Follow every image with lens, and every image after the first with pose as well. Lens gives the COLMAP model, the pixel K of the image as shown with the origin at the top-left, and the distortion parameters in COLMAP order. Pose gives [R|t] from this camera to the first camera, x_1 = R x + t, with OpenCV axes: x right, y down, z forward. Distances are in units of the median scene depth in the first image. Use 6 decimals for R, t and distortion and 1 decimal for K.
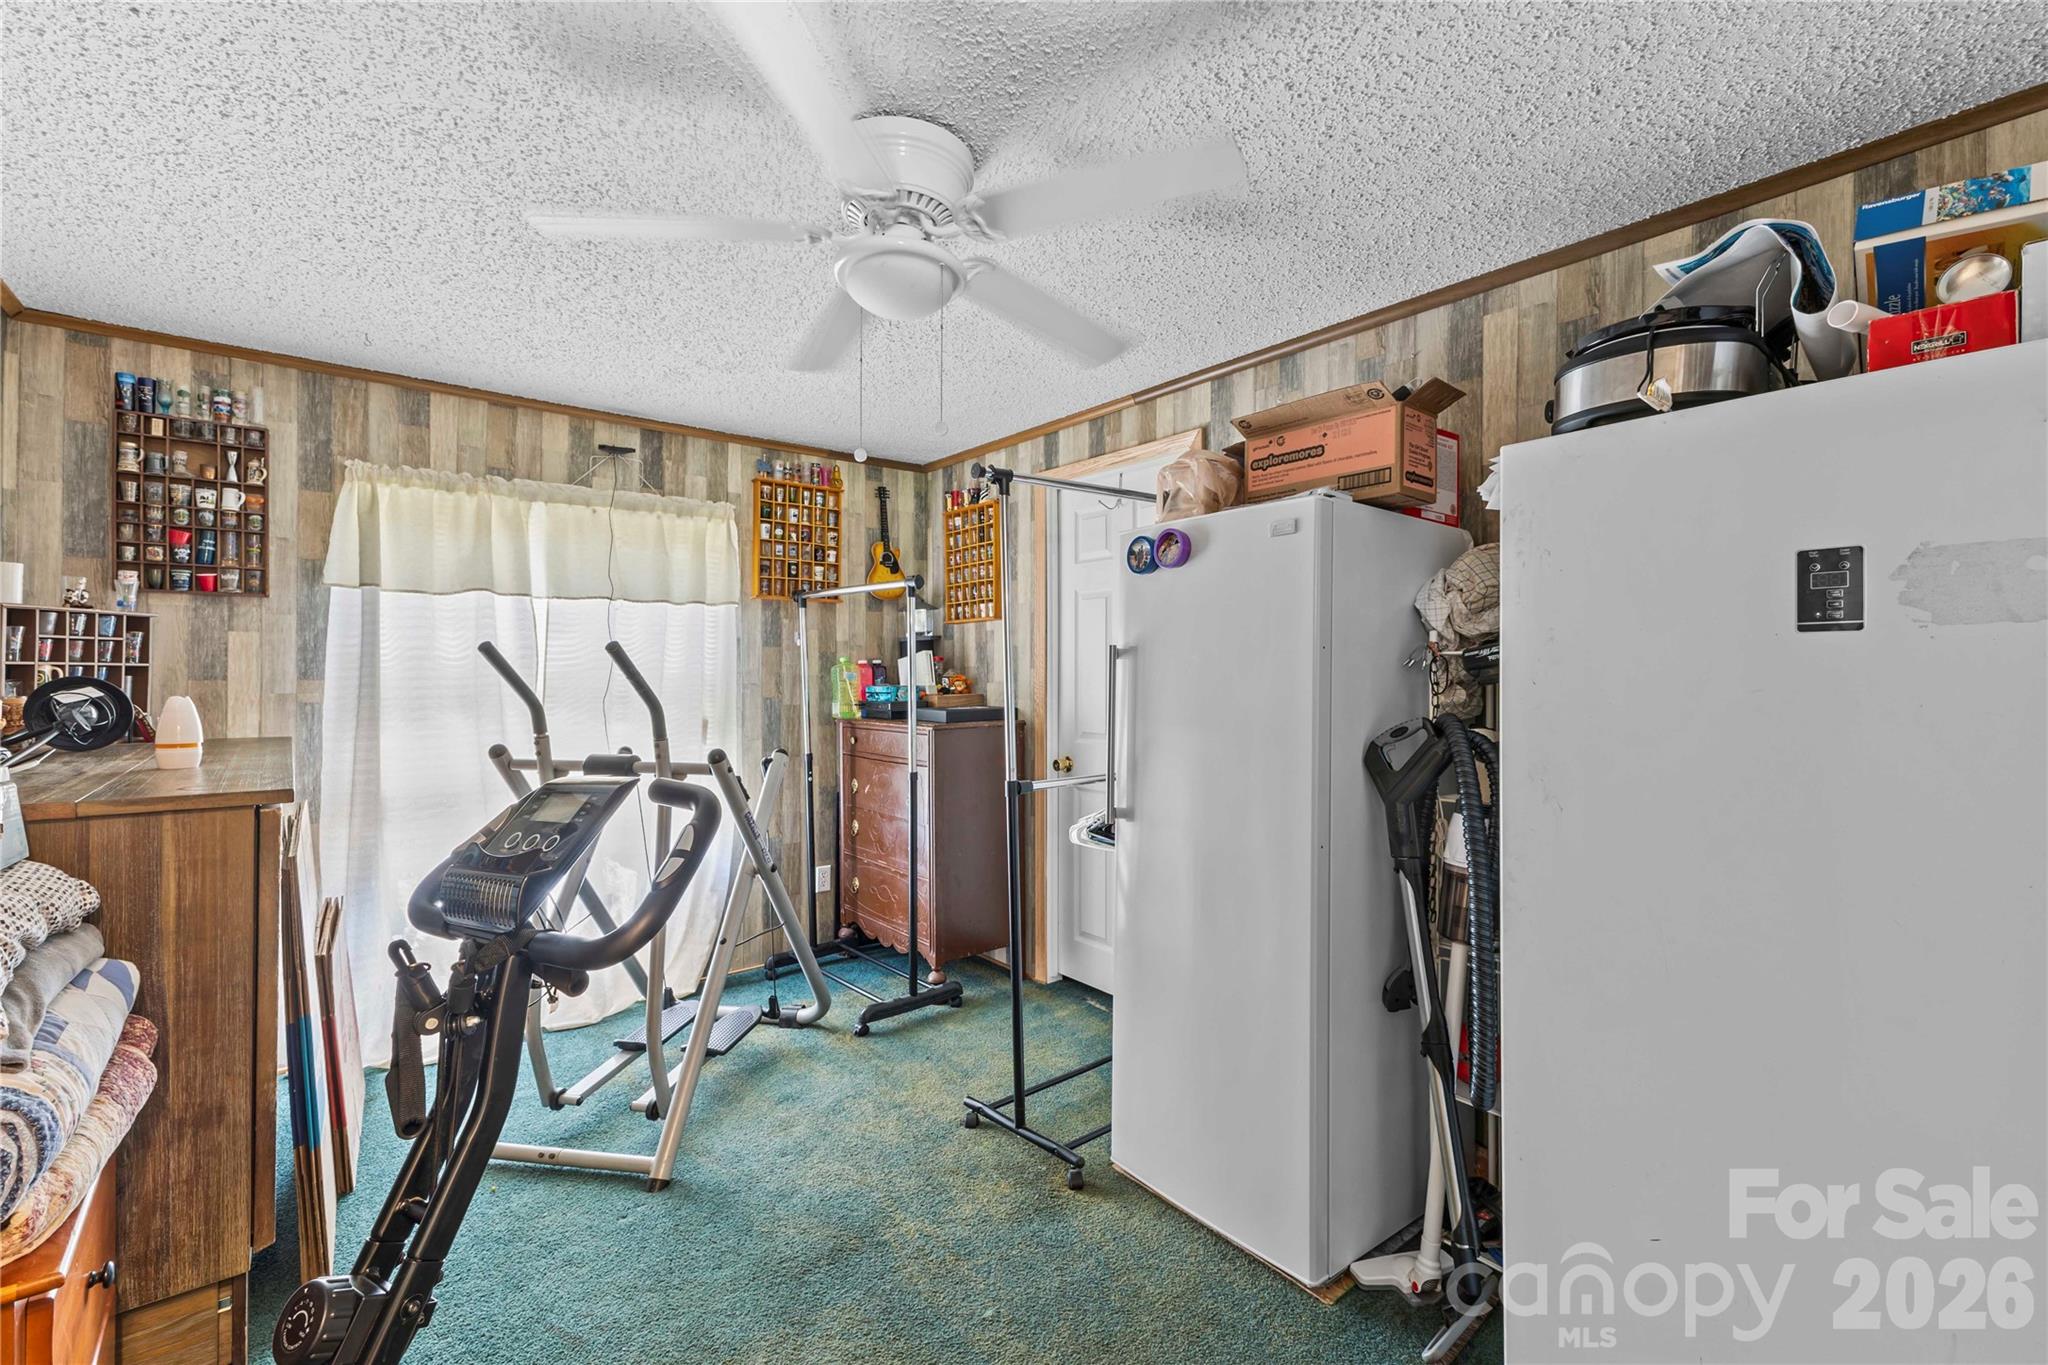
lens RADIAL K [[878.4, 0, 1025.5], [0, 878.4, 679.5], [0, 0, 1]] dist [0.009829, -0.002746]
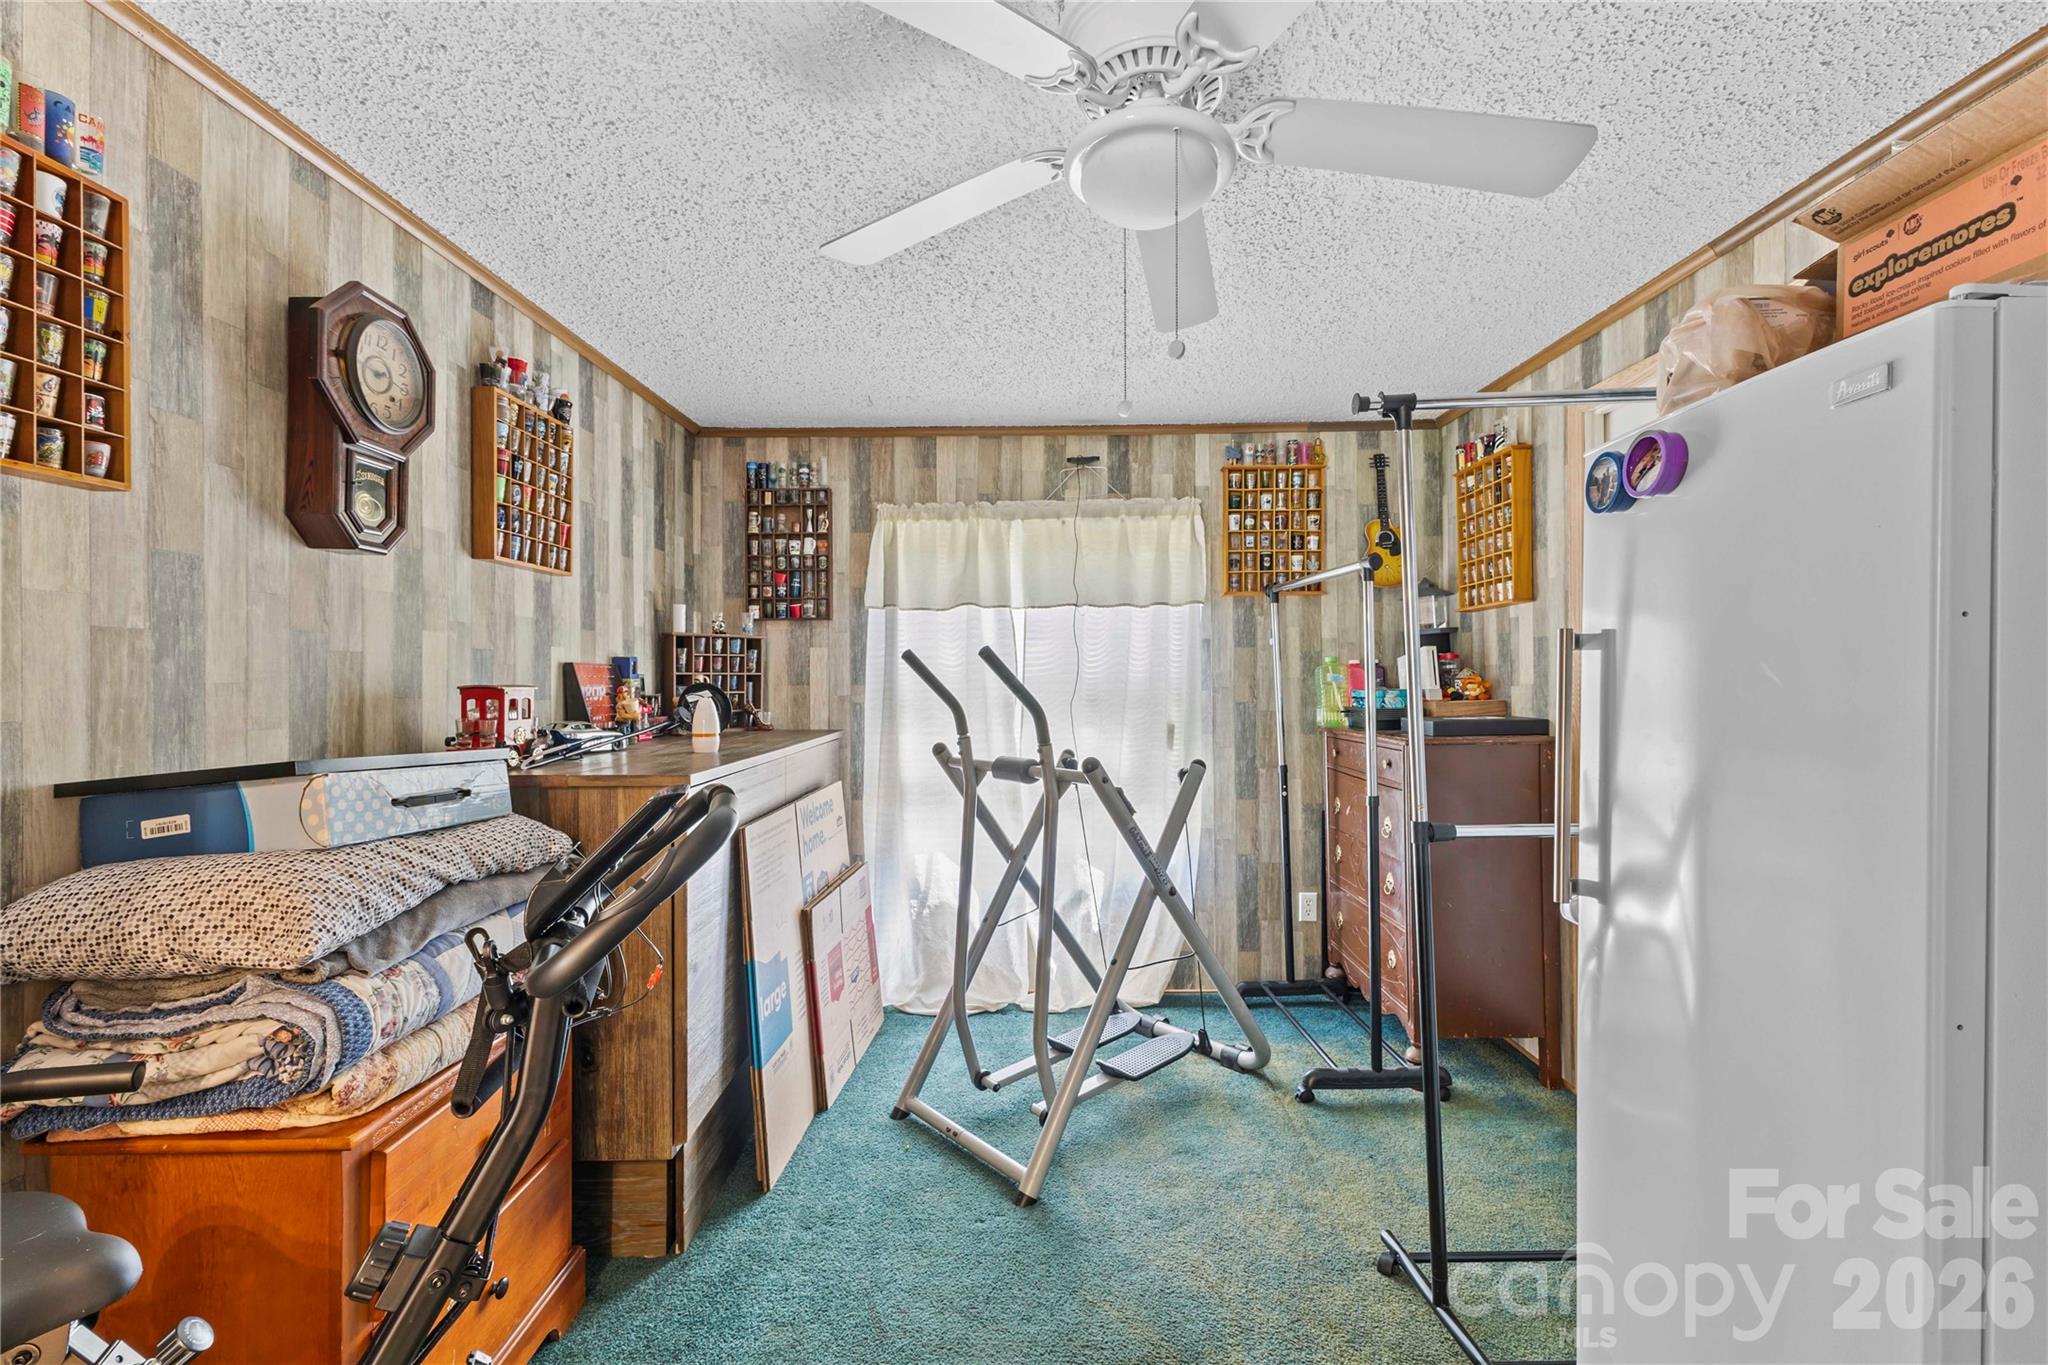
lens RADIAL K [[875.6, 0, 1035.3], [0, 875.6, 683.0], [0, 0, 1]] dist [0.006473, -0.001167]
pose [[0.773704, -0.003567, -0.633537, 0.143000], [0.004230, 0.999991, -0.000465, -0.000102], [0.633533, -0.002321, 0.773712, 0.172739]]
